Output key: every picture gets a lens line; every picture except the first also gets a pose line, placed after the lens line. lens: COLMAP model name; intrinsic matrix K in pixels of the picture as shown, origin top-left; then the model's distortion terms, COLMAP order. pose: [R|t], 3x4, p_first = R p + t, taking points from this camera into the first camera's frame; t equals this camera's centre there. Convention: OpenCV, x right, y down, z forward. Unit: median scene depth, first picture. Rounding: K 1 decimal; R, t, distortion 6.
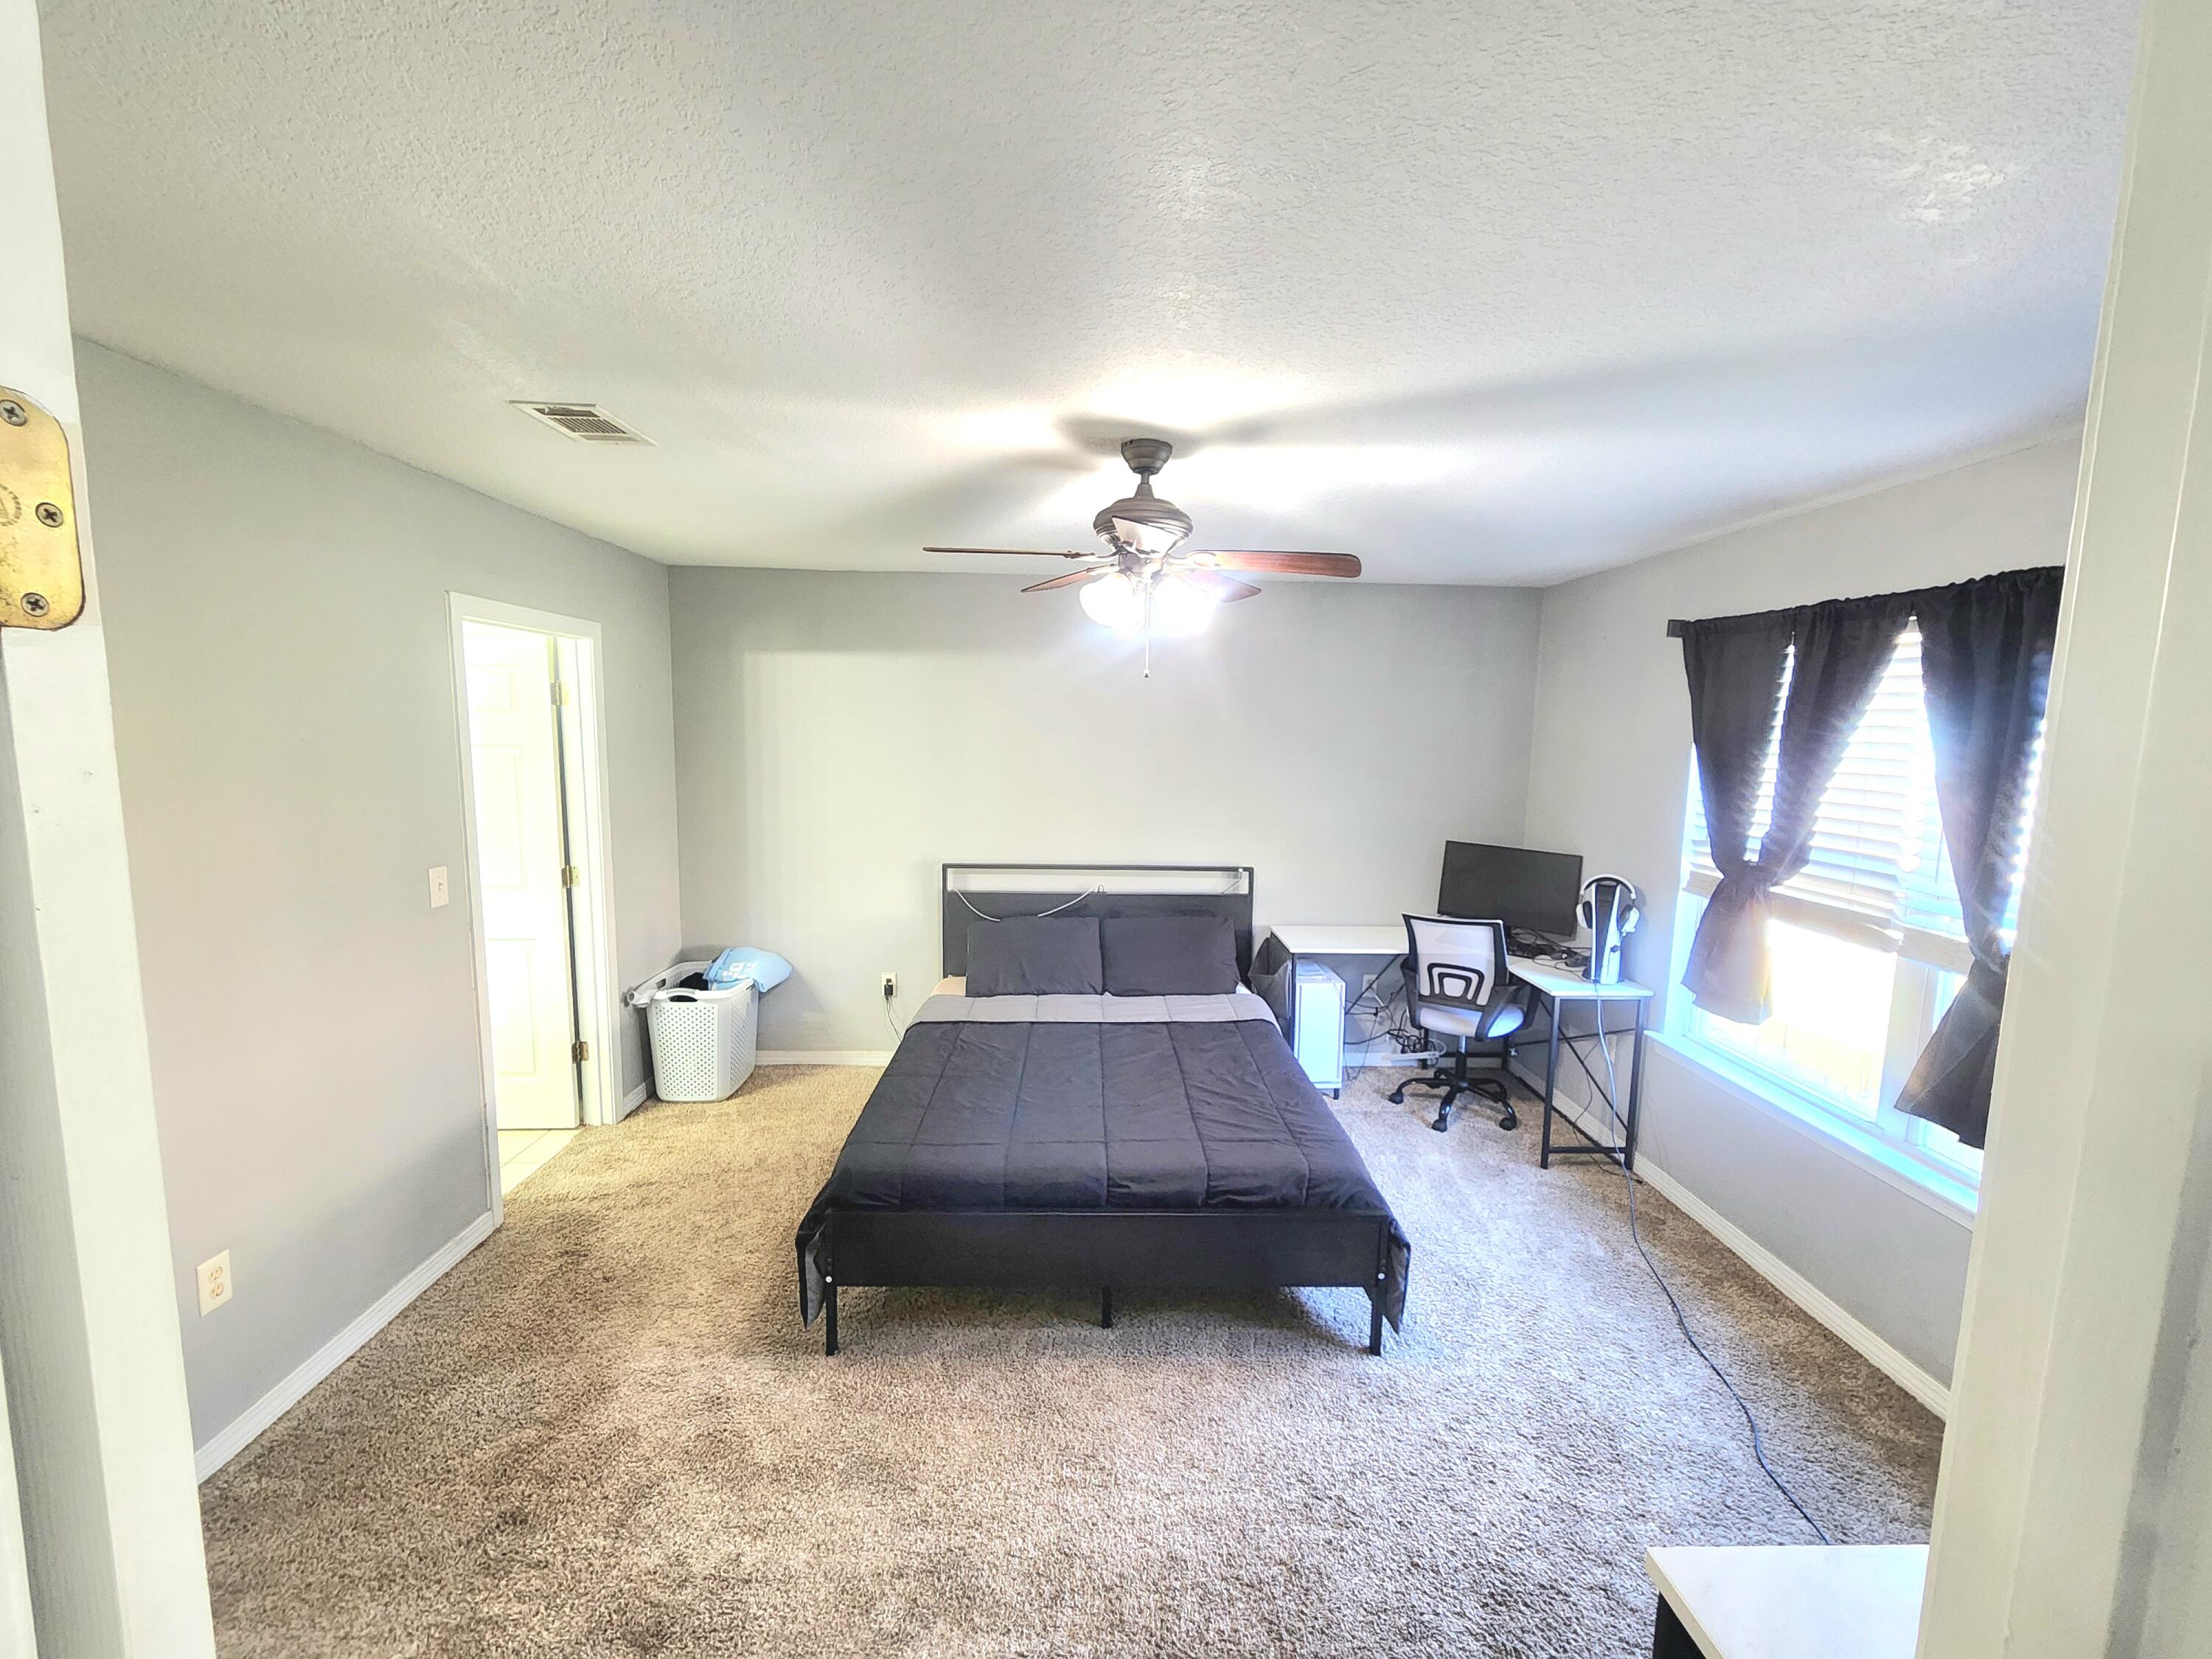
lens RADIAL K [[910.4, 0, 1115.9], [0, 910.4, 827.3], [0, 0, 1]] dist [-0.003617, -0.000785]
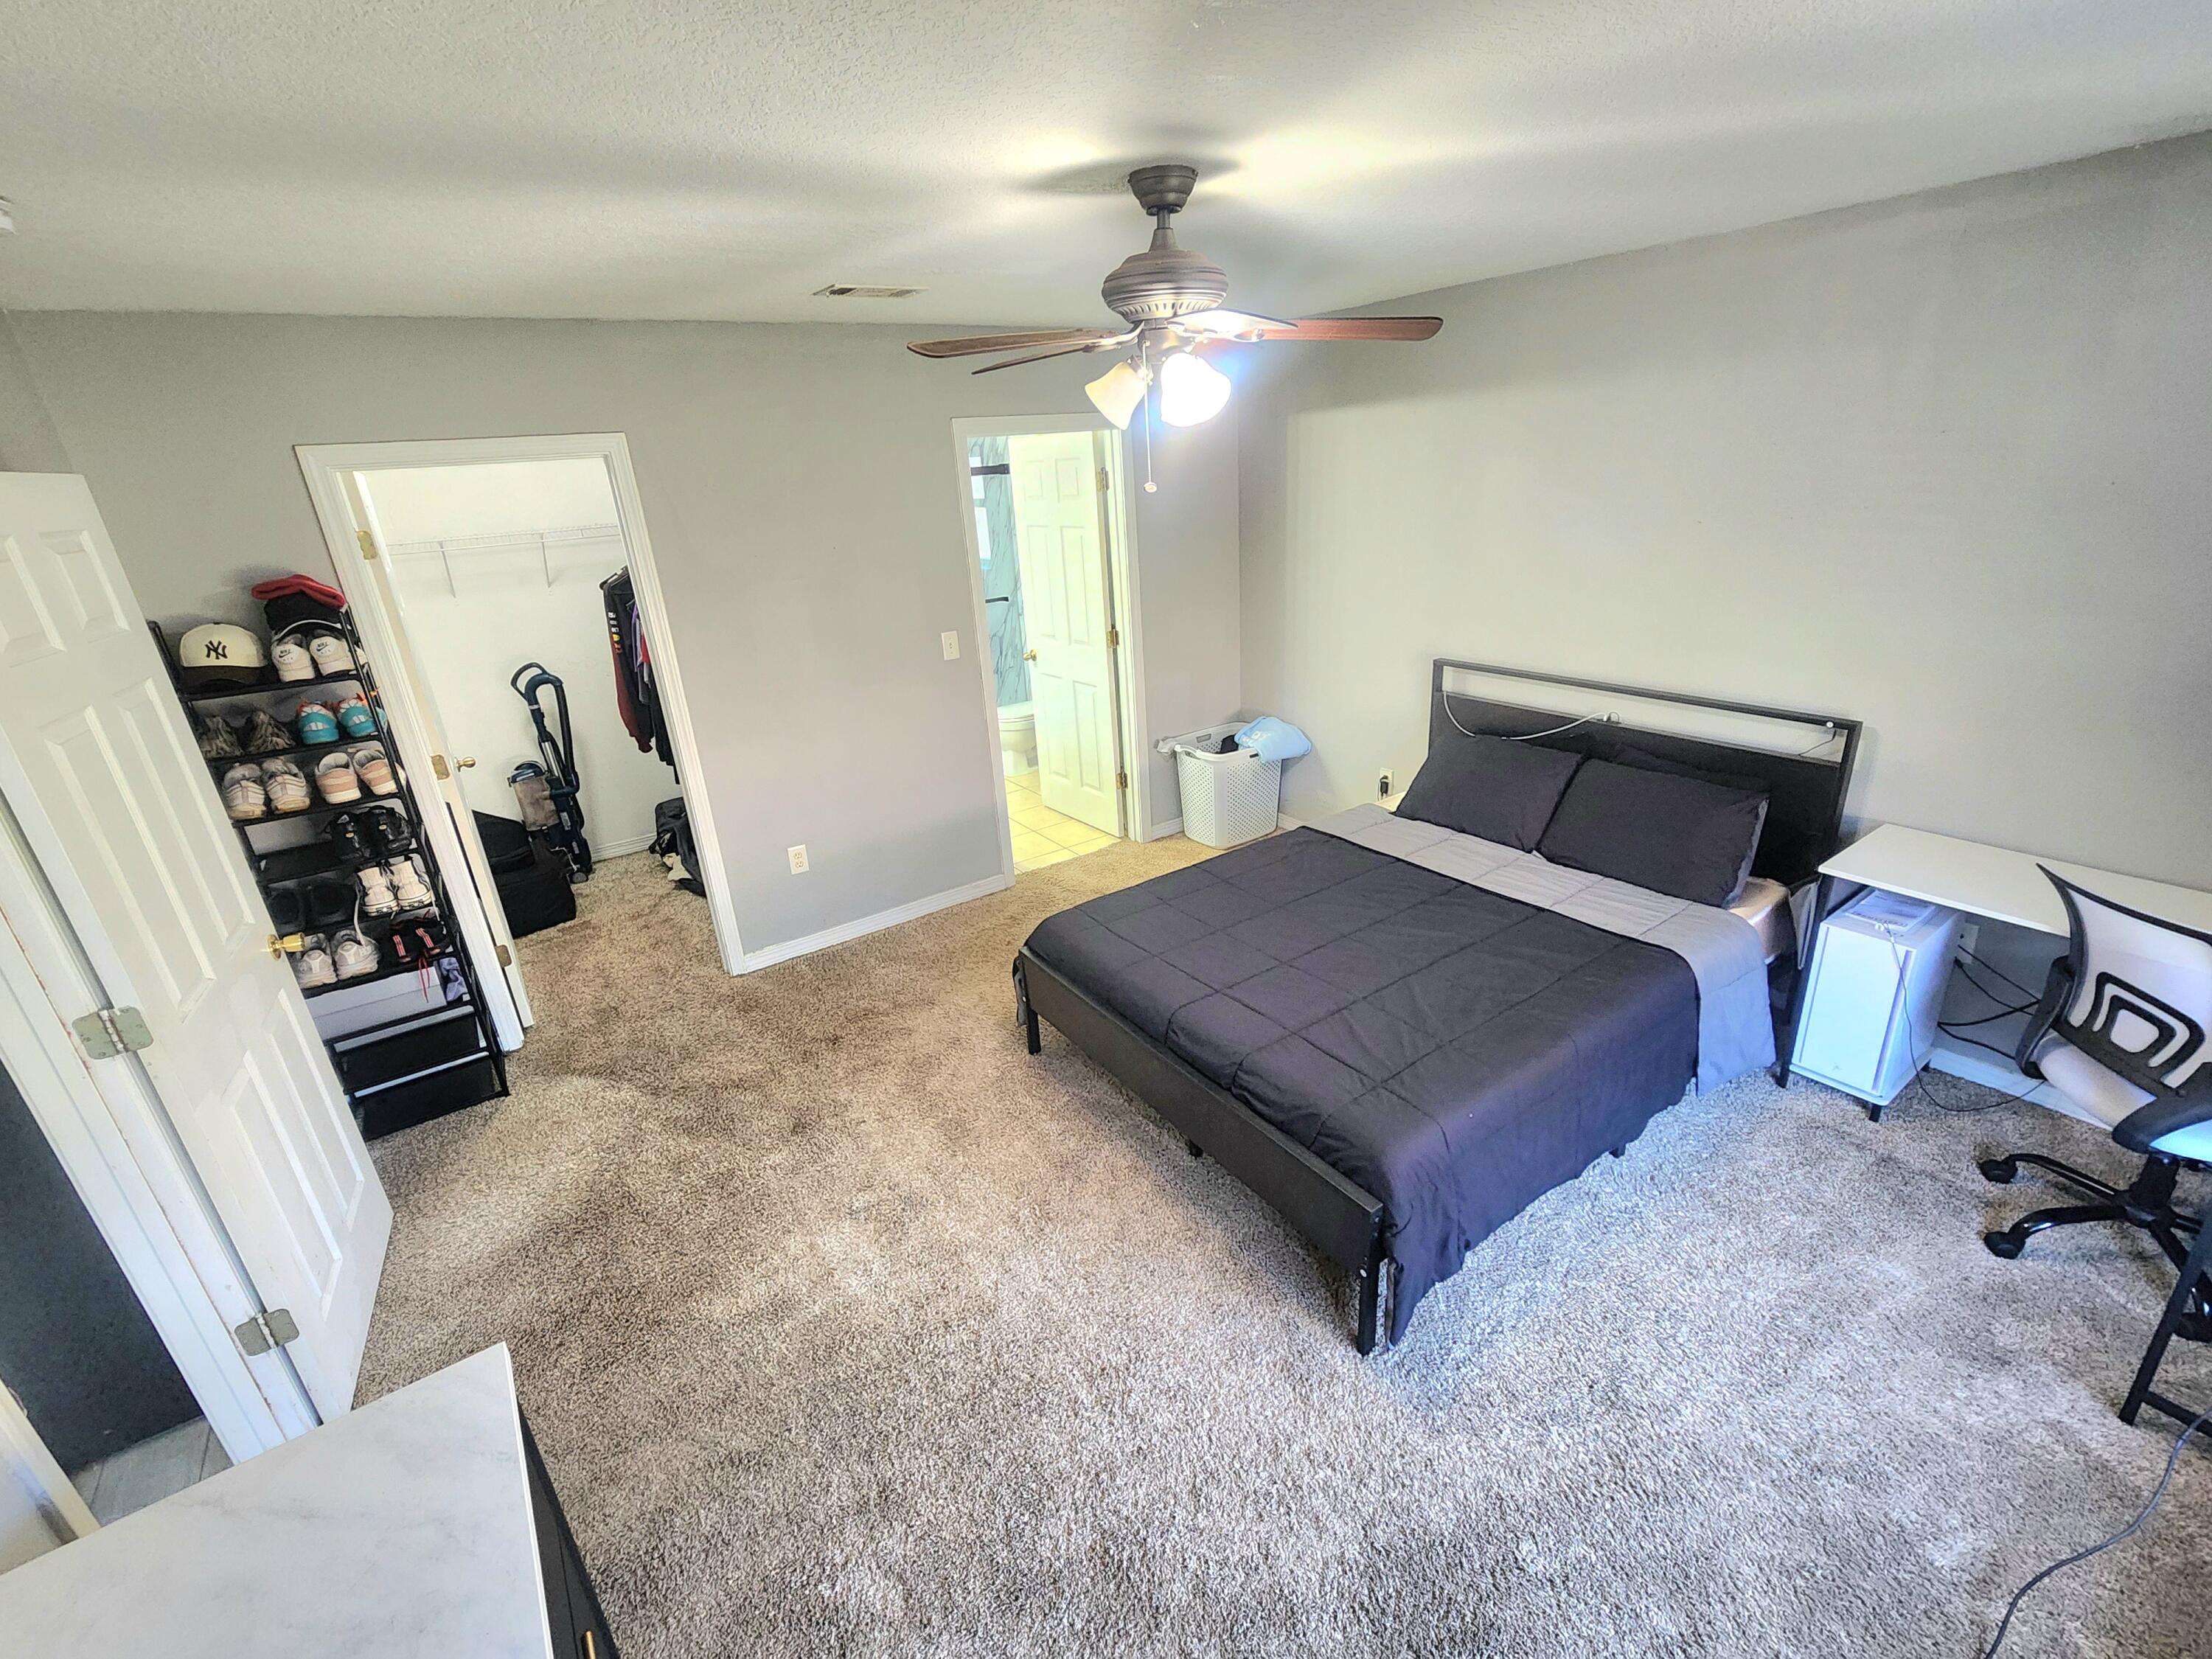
lens RADIAL K [[971.9, 0, 1114.5], [0, 971.9, 834.0], [0, 0, 1]] dist [0.001461, 0.000079]
pose [[0.539412, 0.260791, -0.800639, 0.507140], [-0.022500, 0.954955, 0.295897, -0.079899], [0.841741, -0.141596, 0.520982, 0.288341]]
